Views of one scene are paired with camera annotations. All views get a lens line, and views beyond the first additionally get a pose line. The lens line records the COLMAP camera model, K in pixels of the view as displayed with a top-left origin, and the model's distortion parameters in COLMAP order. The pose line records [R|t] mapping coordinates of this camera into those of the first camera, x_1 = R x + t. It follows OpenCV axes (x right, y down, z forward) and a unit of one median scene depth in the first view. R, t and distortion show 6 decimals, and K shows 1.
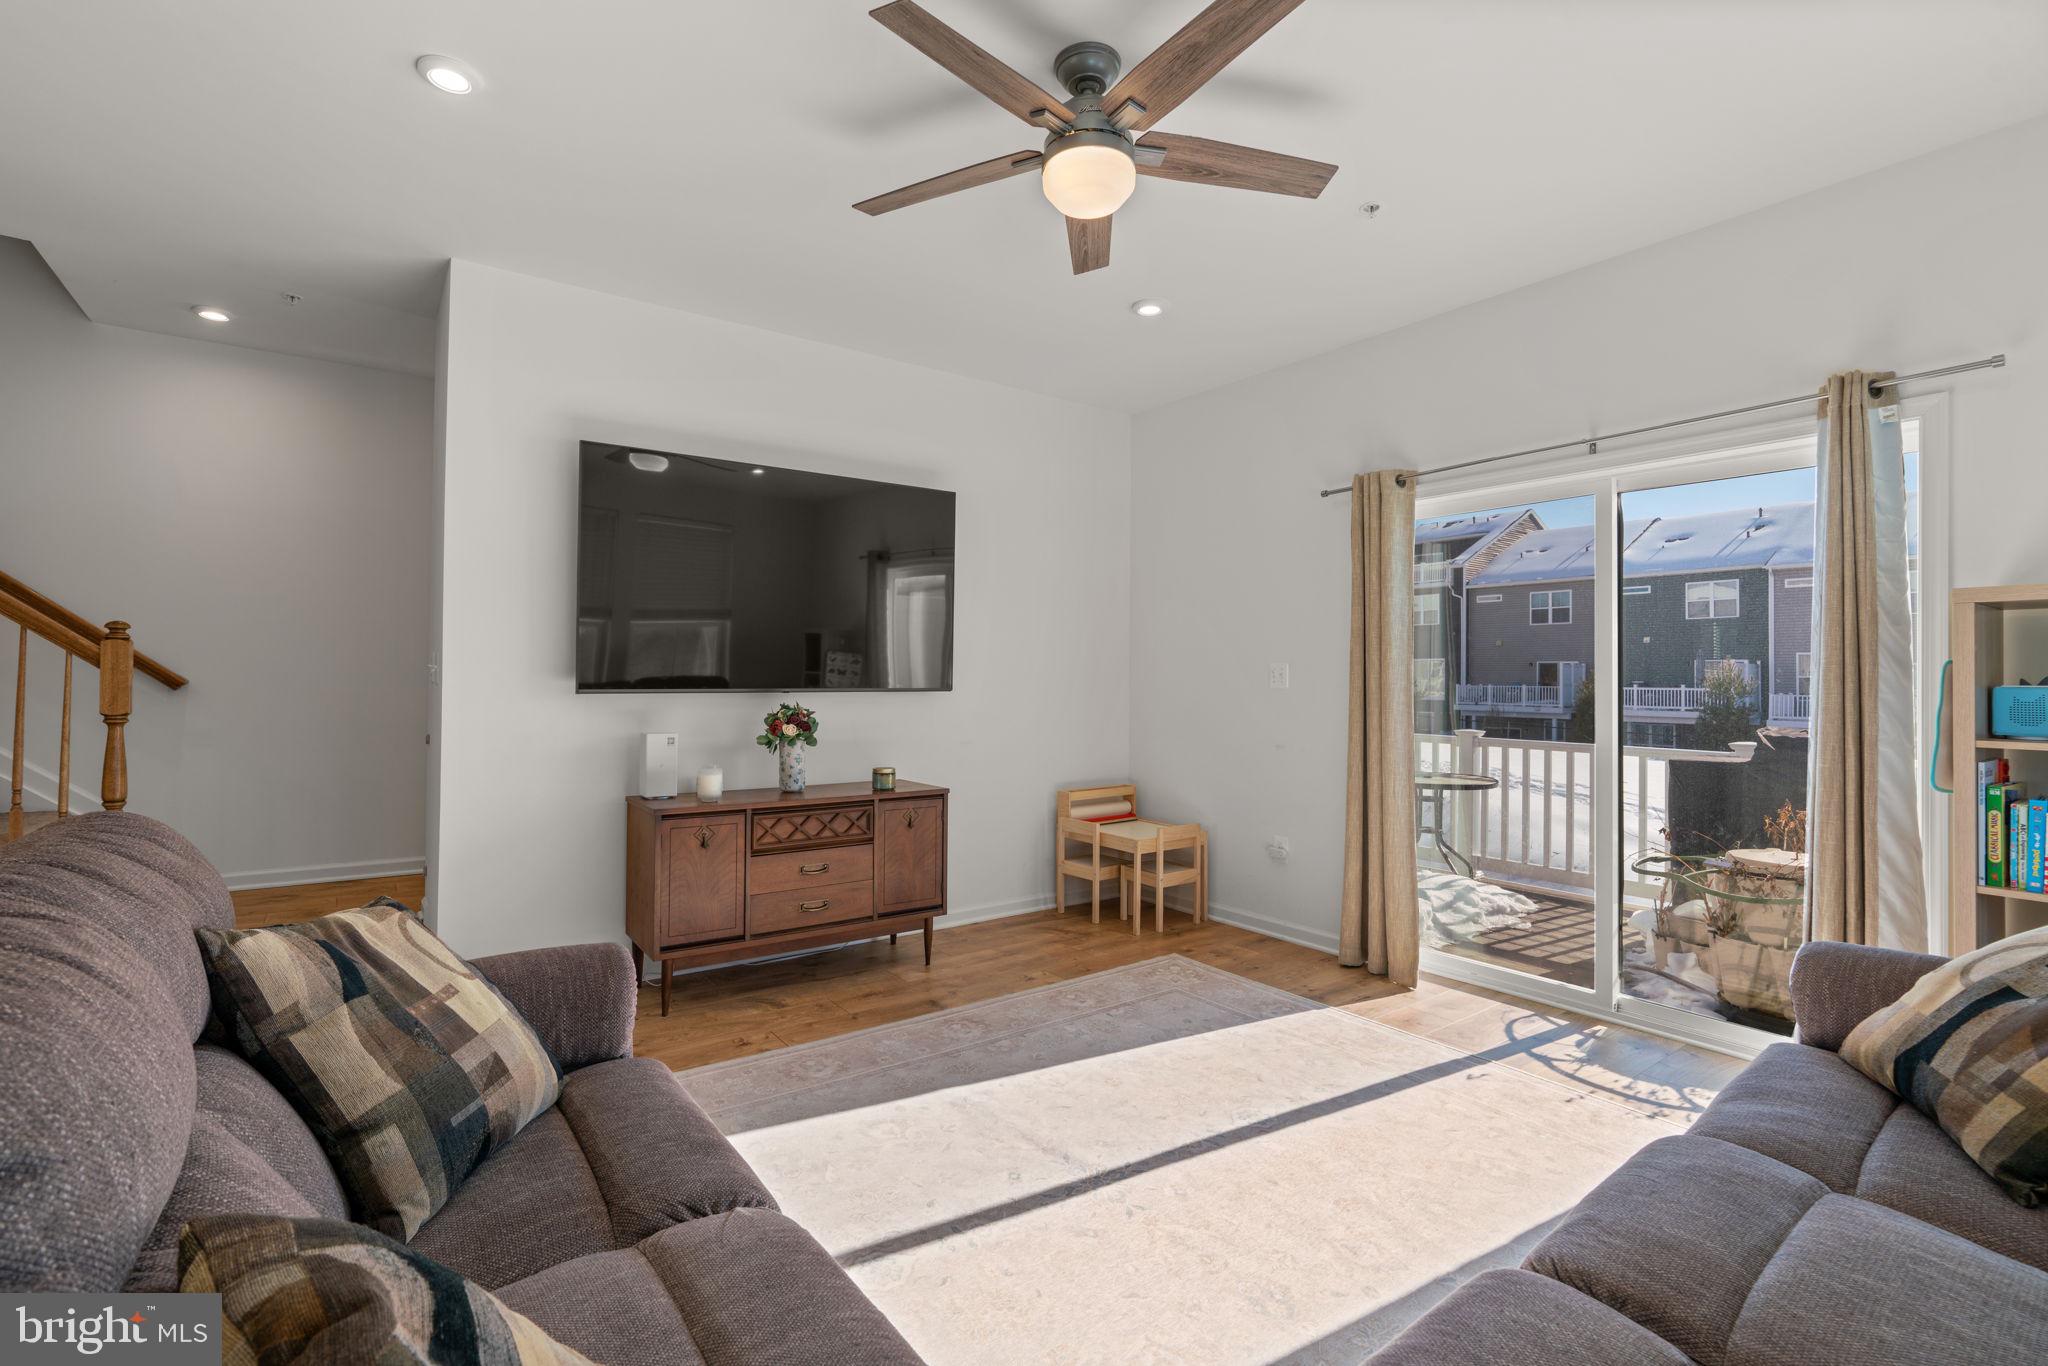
lens RADIAL K [[918.7, 0, 1014.1], [0, 918.7, 684.2], [0, 0, 1]] dist [-0.017727, 0.005964]
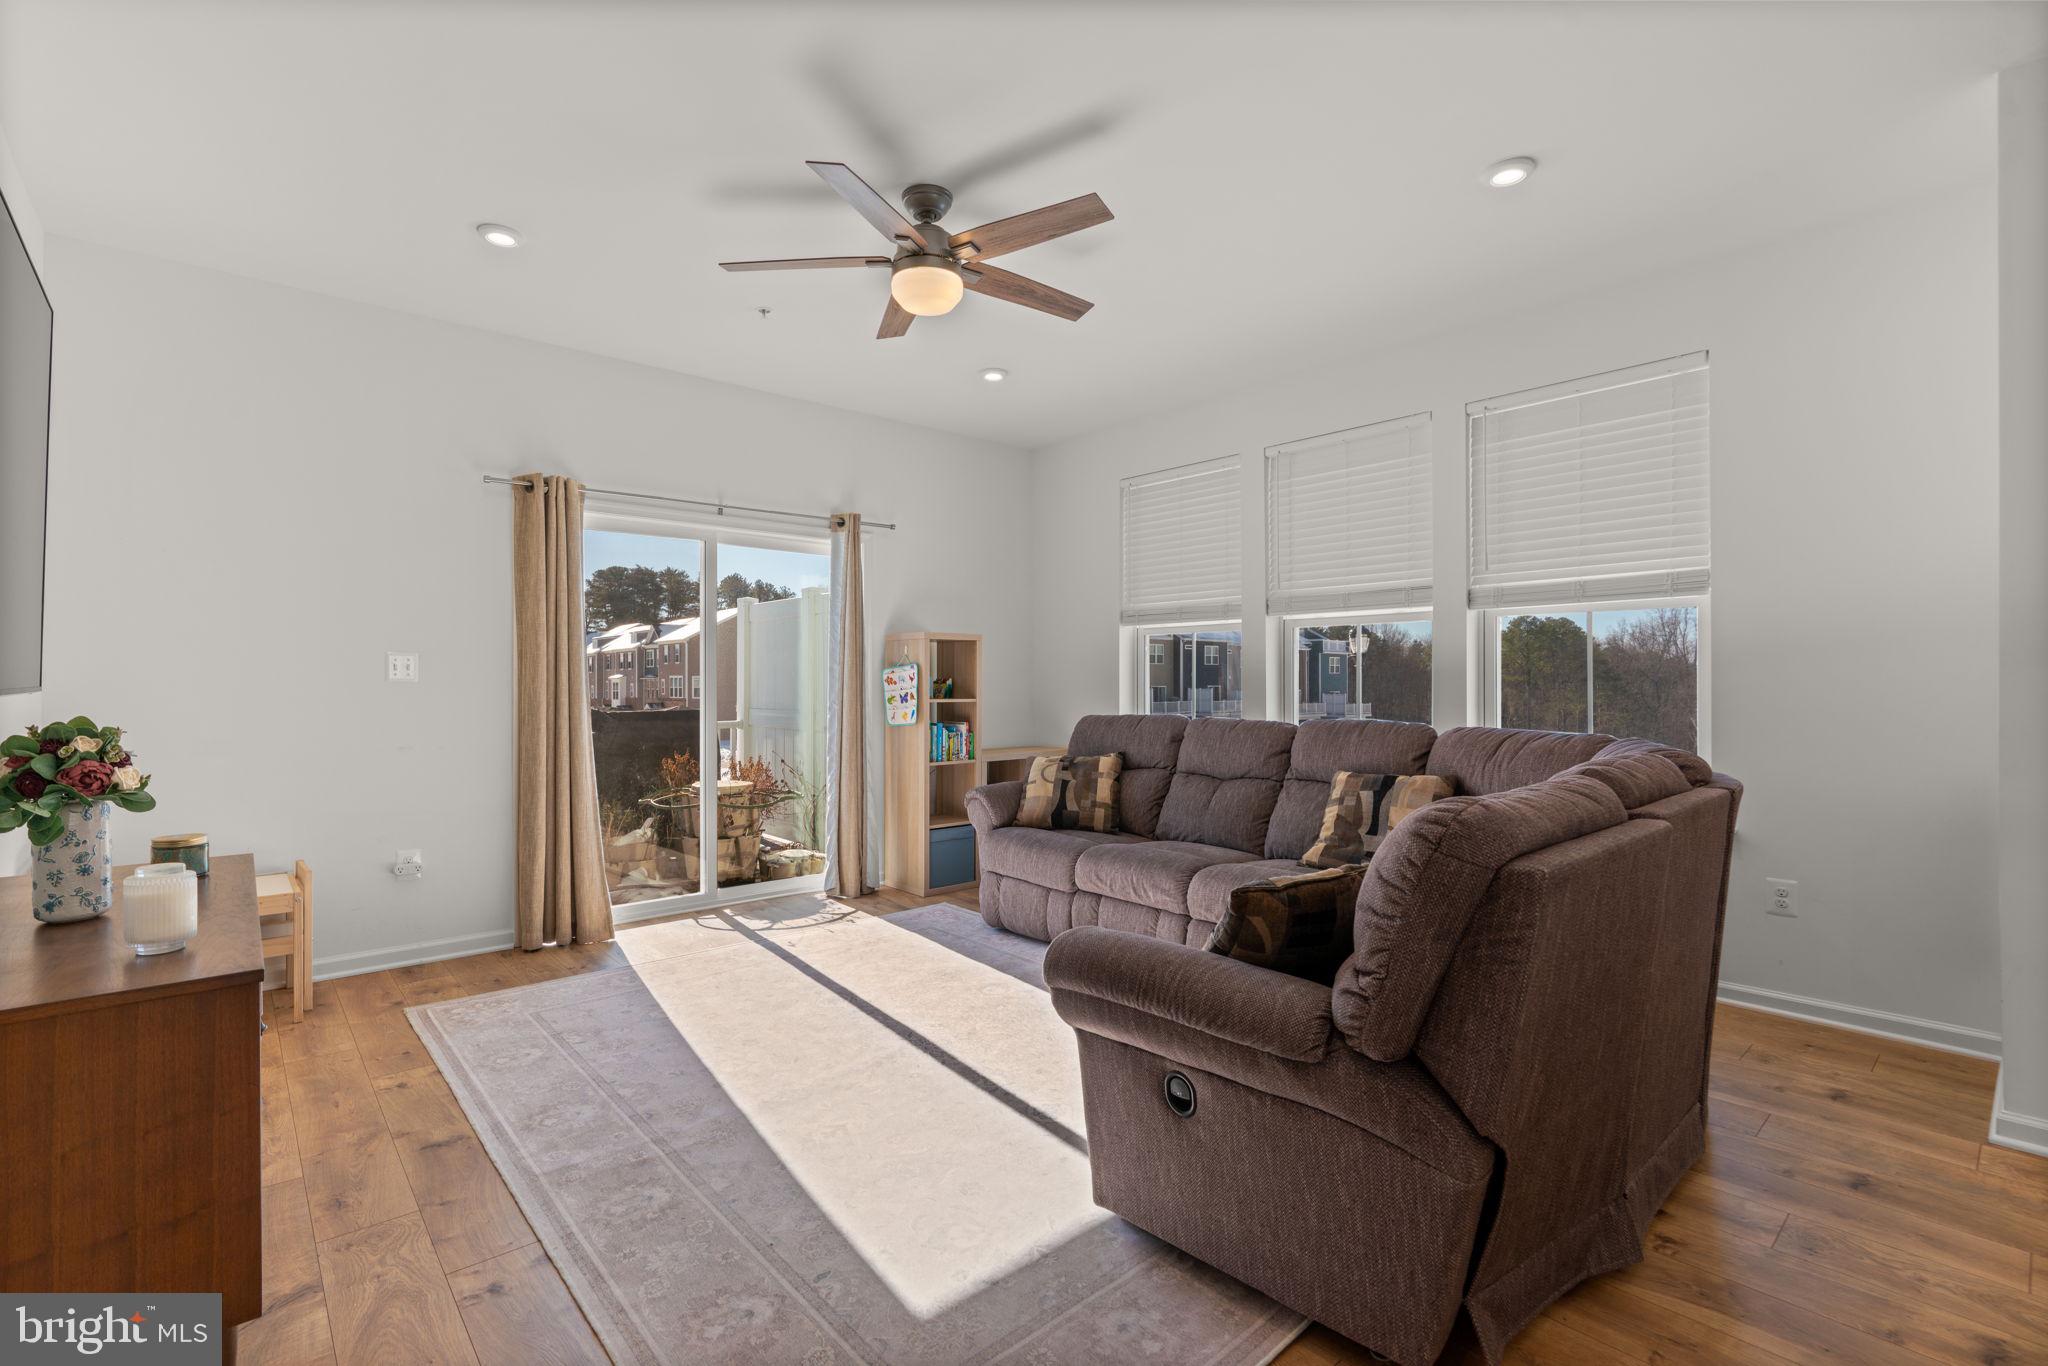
lens RADIAL K [[918.7, 0, 1014.1], [0, 918.7, 684.2], [0, 0, 1]] dist [-0.017727, 0.005964]
pose [[-0.090622, -0.014752, 0.995776, -0.797139], [0.001631, 0.999887, 0.014962, -0.006407], [-0.995884, 0.002980, -0.090588, 0.628195]]
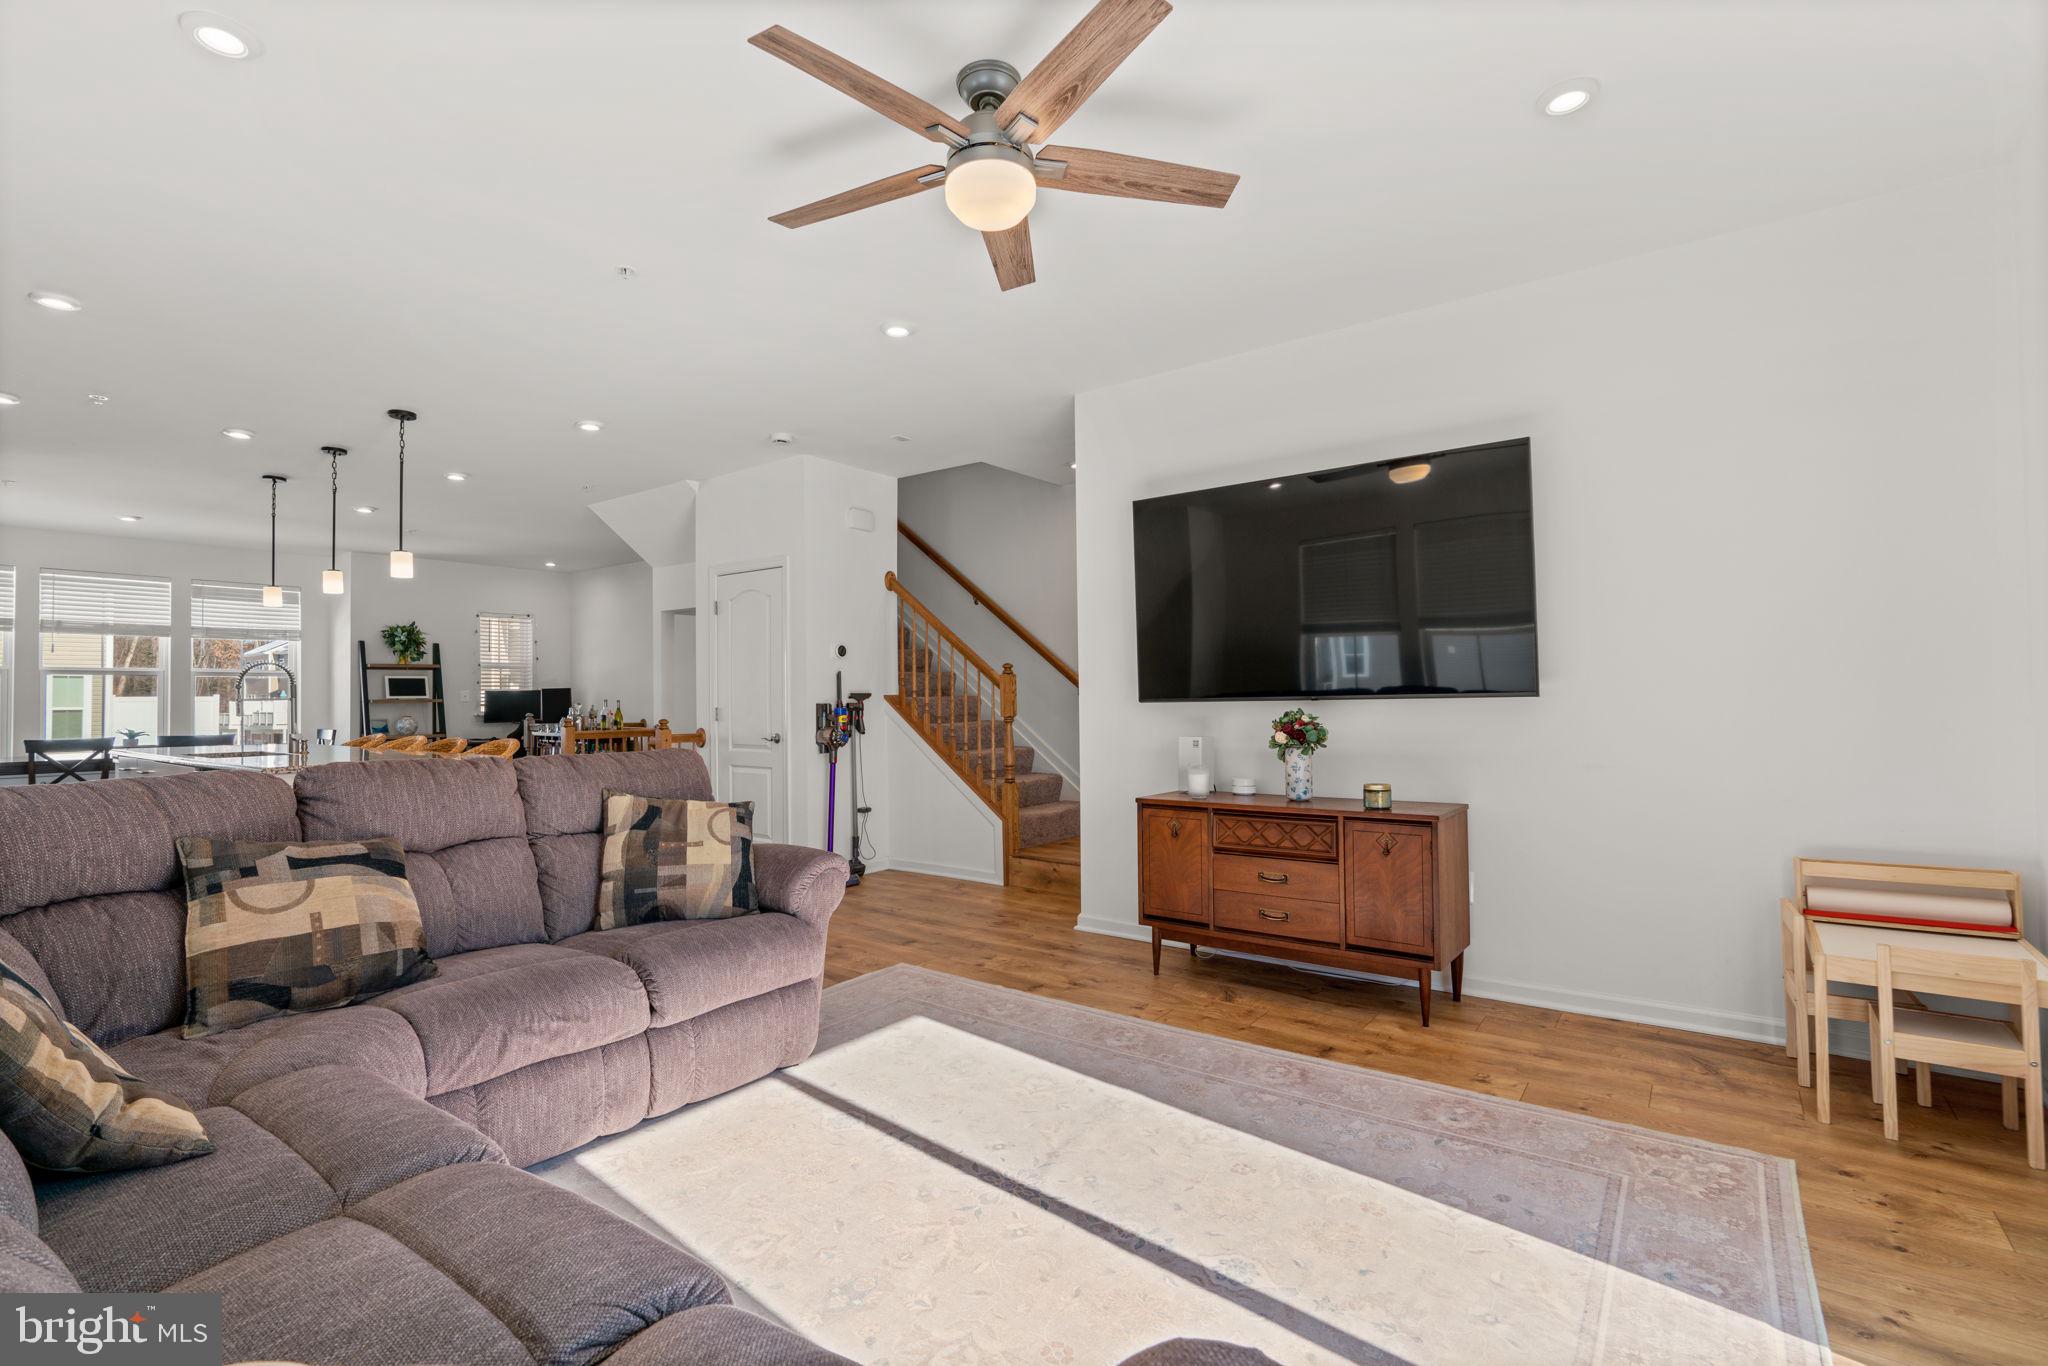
lens RADIAL K [[931.4, 0, 1020.0], [0, 931.4, 681.7], [0, 0, 1]] dist [-0.013892, 0.000397]
pose [[0.298344, -0.026361, -0.954094, 0.682957], [0.010083, 0.999650, -0.024466, 0.011952], [0.954405, -0.002321, 0.298505, 0.450343]]
